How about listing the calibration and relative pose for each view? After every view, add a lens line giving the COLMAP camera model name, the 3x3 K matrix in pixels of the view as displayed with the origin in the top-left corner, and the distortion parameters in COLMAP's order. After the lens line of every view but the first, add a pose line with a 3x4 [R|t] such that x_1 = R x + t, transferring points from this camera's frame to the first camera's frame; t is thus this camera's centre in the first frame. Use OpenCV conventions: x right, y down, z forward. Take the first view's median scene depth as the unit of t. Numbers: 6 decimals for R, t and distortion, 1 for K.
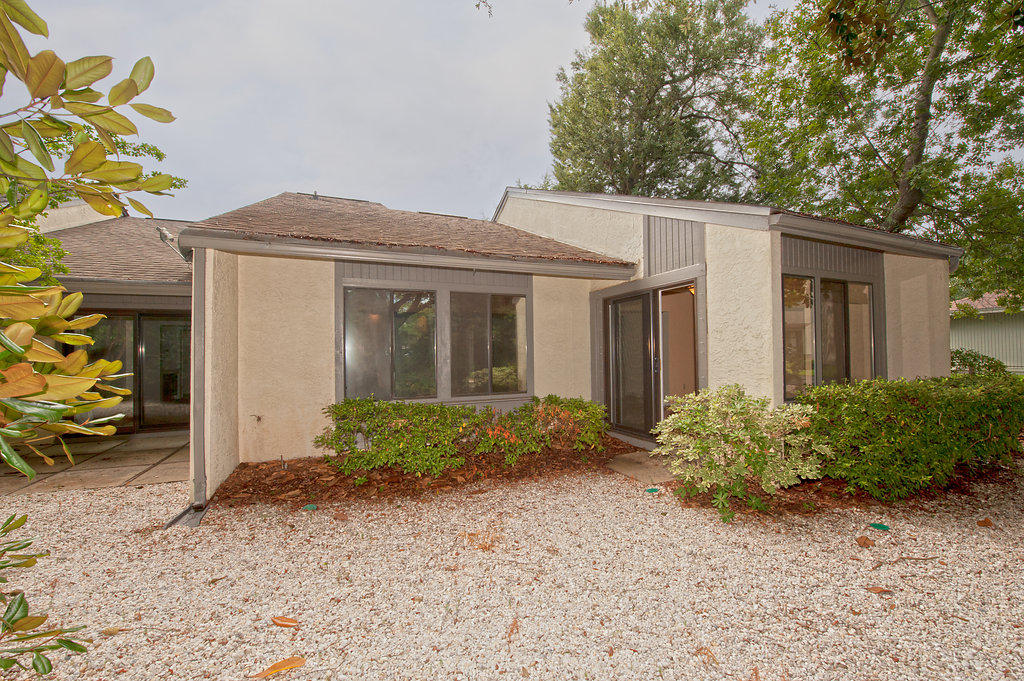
lens RADIAL K [[410.9, 0, 515.8], [0, 410.9, 345.8], [0, 0, 1]] dist [-0.019810, -0.000145]
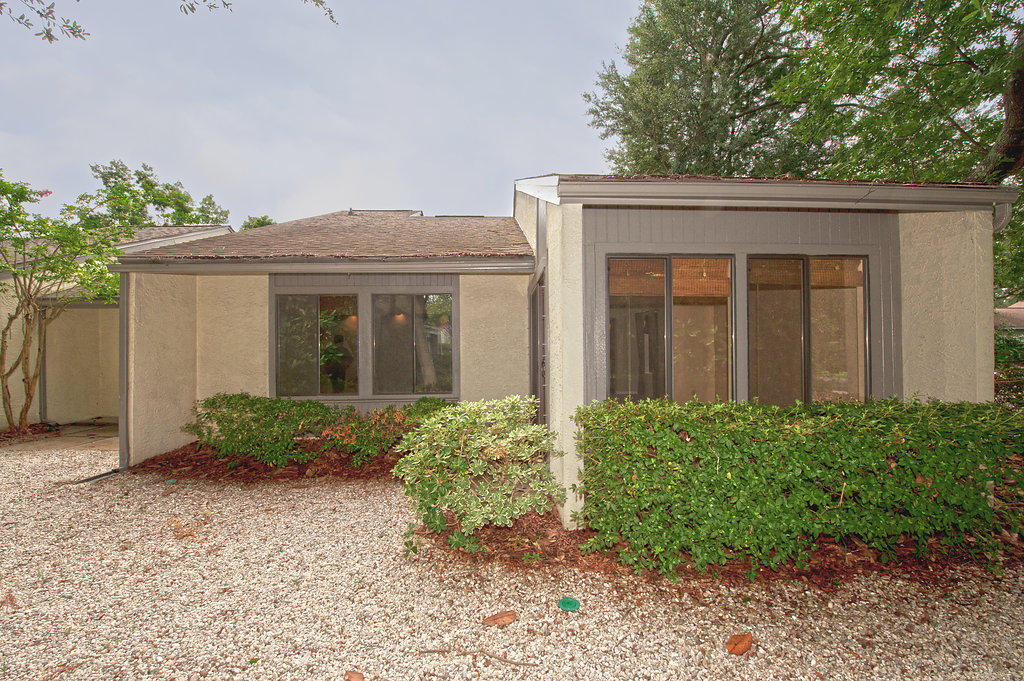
lens RADIAL K [[410.9, 0, 515.8], [0, 410.9, 345.8], [0, 0, 1]] dist [-0.019810, -0.000145]
pose [[0.936644, 0.001002, -0.350282, 0.711124], [0.003685, 0.999912, 0.012715, -0.016115], [0.350264, -0.013200, 0.936558, 0.191401]]
